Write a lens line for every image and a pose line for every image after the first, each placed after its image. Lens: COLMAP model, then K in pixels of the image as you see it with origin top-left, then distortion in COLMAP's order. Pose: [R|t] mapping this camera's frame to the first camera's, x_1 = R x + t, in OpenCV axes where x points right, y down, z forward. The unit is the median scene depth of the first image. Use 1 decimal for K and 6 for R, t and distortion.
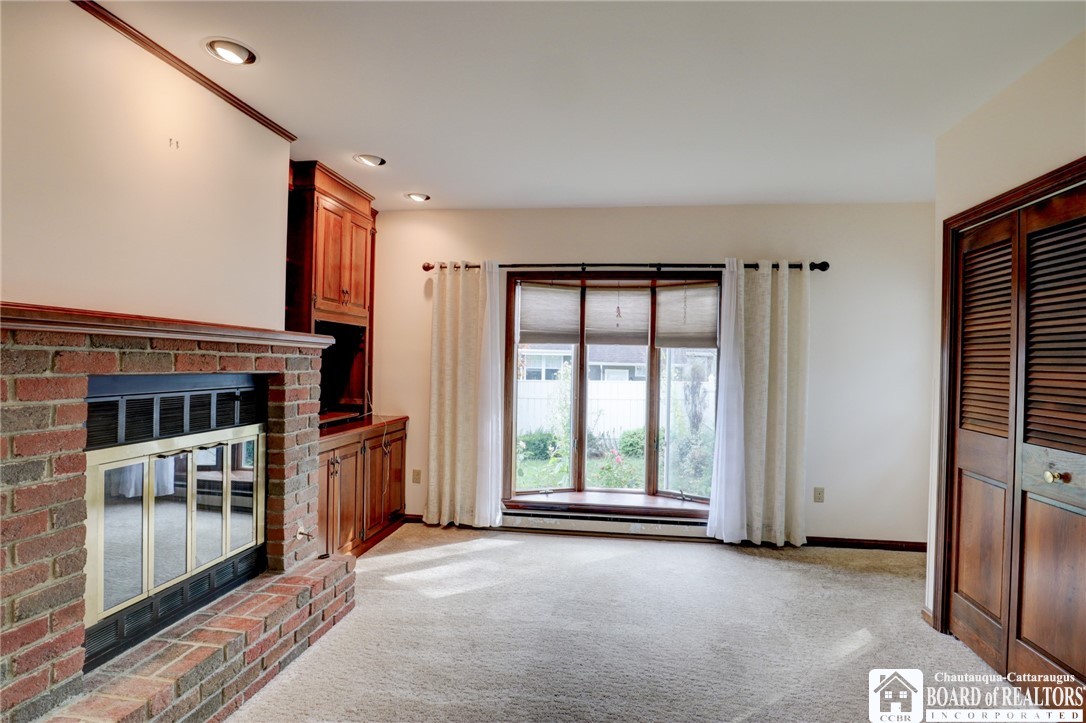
lens RADIAL K [[550.2, 0, 548.2], [0, 550.2, 363.3], [0, 0, 1]] dist [-0.040739, 0.010628]
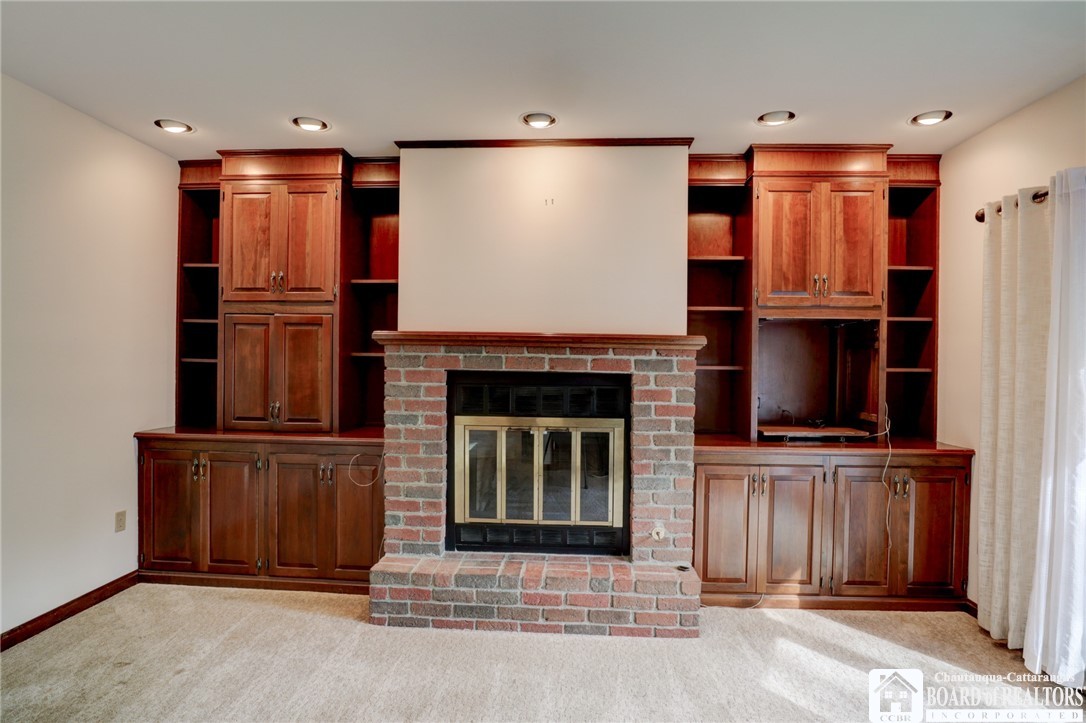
lens RADIAL K [[550.2, 0, 542.7], [0, 550.2, 360.2], [0, 0, 1]] dist [-0.040739, 0.010628]
pose [[0.091336, -0.012948, -0.995736, 0.495587], [-0.011727, 0.999832, -0.014077, 0.007284], [0.995751, 0.012962, 0.091169, 0.634356]]
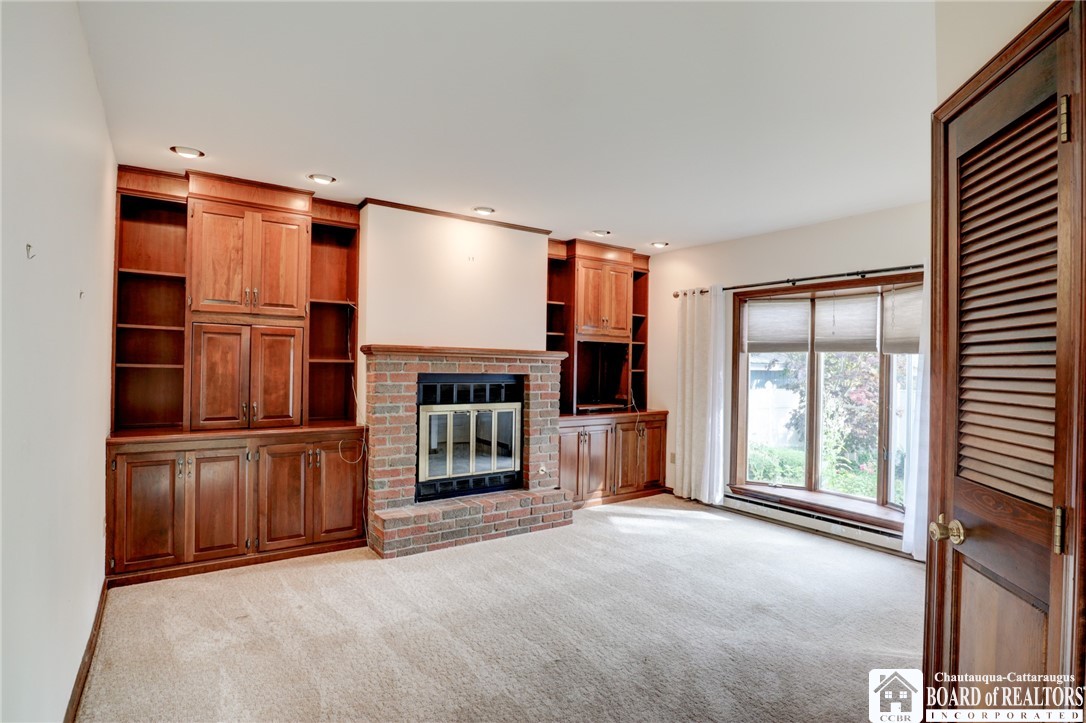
lens RADIAL K [[550.2, 0, 548.7], [0, 550.2, 360.5], [0, 0, 1]] dist [-0.040739, 0.010628]
pose [[0.687613, -0.011070, -0.725993, 0.724693], [-0.004863, 0.999791, -0.019851, 0.007394], [0.726061, 0.017180, 0.687416, -0.141313]]
